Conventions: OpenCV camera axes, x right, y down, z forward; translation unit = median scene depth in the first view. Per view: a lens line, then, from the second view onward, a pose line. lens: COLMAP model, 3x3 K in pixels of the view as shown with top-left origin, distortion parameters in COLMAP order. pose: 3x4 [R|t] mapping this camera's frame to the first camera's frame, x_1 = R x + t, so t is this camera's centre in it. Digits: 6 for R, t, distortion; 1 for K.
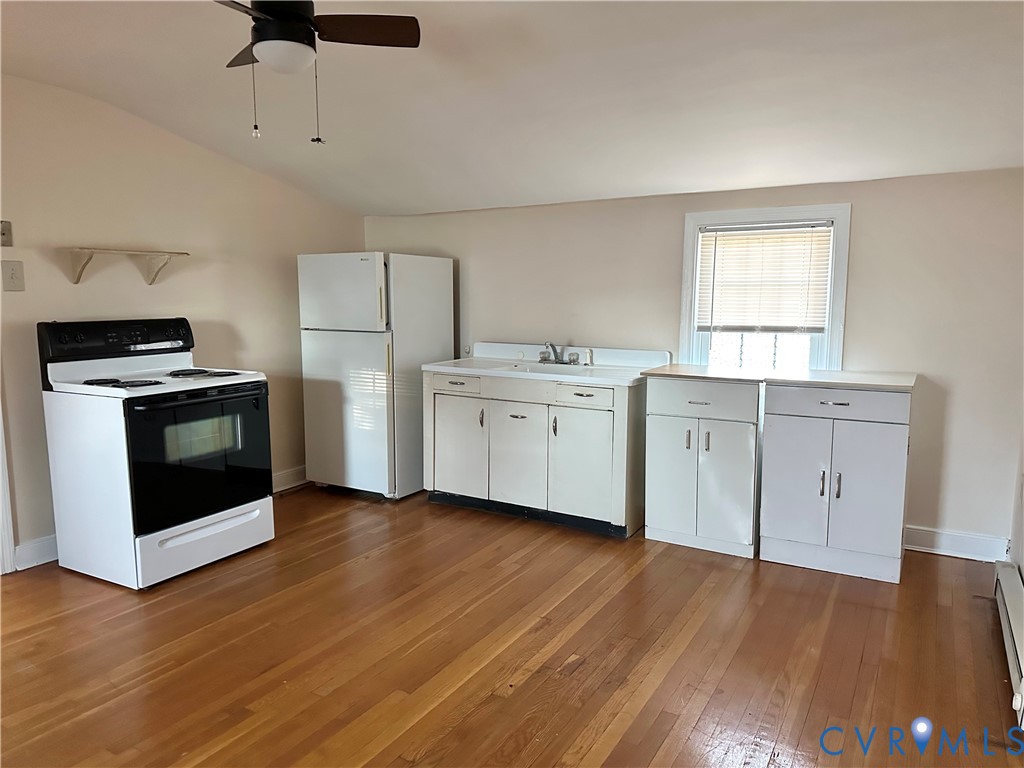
lens RADIAL K [[717.5, 0, 512.0], [0, 717.5, 384.0], [0, 0, 1]] dist [0.049237, -0.049854]
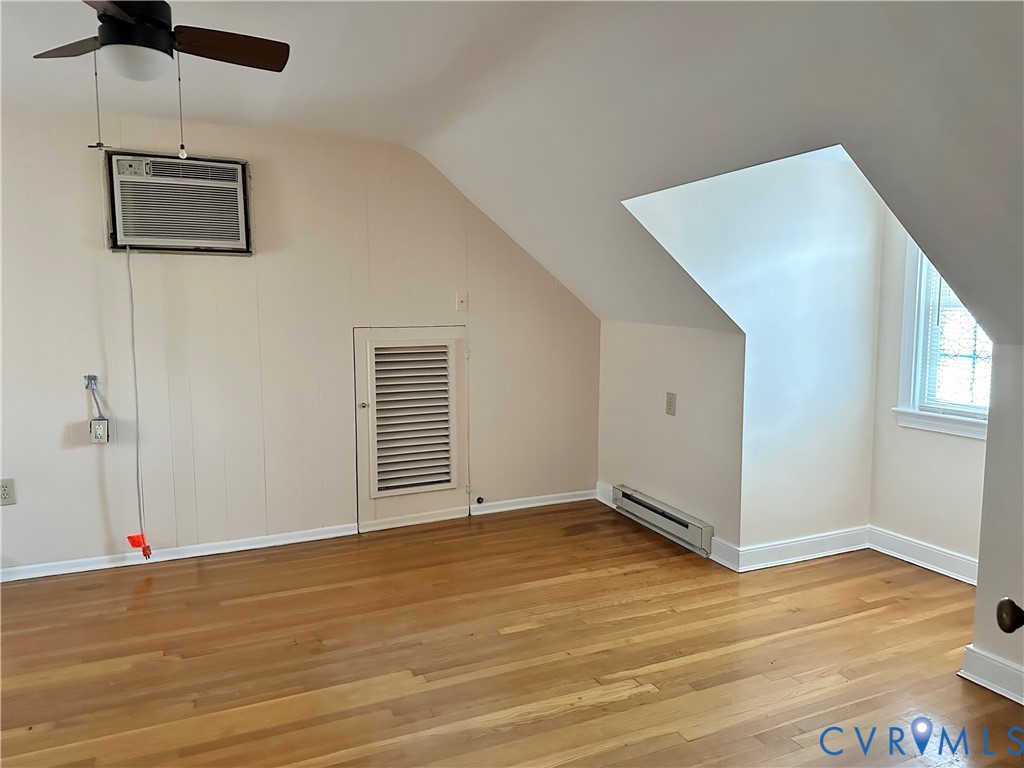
lens RADIAL K [[717.5, 0, 512.0], [0, 717.5, 384.0], [0, 0, 1]] dist [0.049237, -0.049854]
pose [[-0.822188, -0.051407, 0.566889, -0.671042], [0.076091, 0.977049, 0.198960, -0.110095], [-0.564107, 0.206718, -0.799407, 0.837208]]
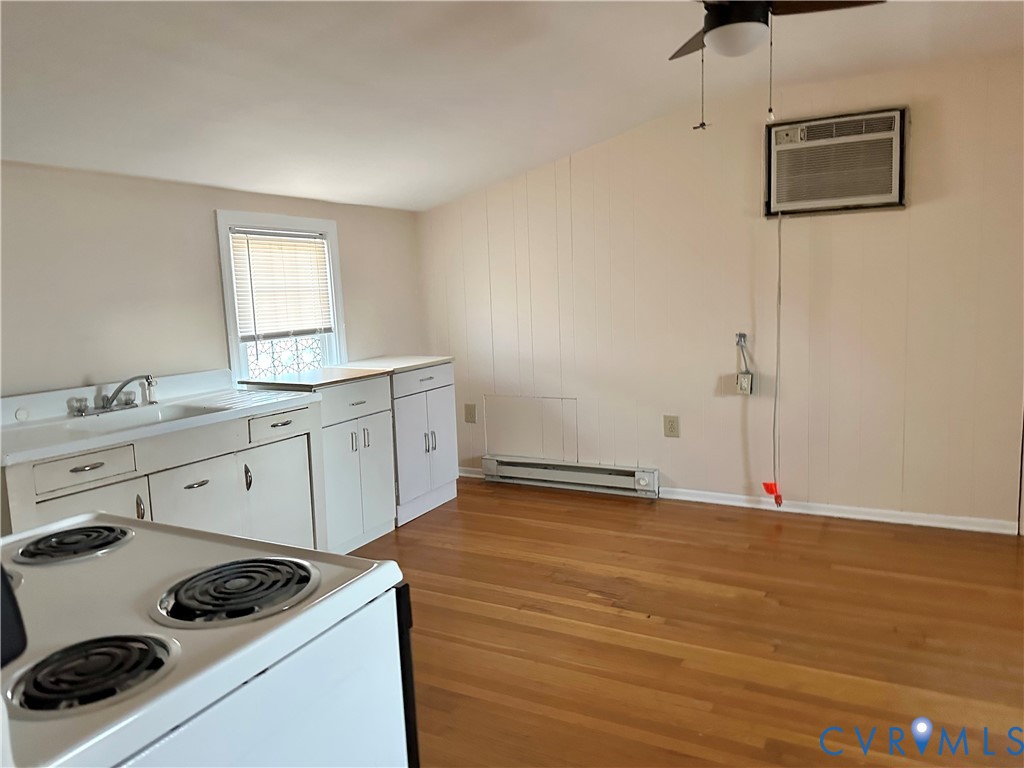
lens RADIAL K [[717.0, 0, 509.8], [0, 717.0, 380.3], [0, 0, 1]] dist [-0.002069, -0.007260]
pose [[-0.049980, -0.122760, 0.991177, -0.706922], [0.160559, 0.978522, 0.129289, -0.096244], [-0.985760, 0.165605, -0.029196, 0.761061]]
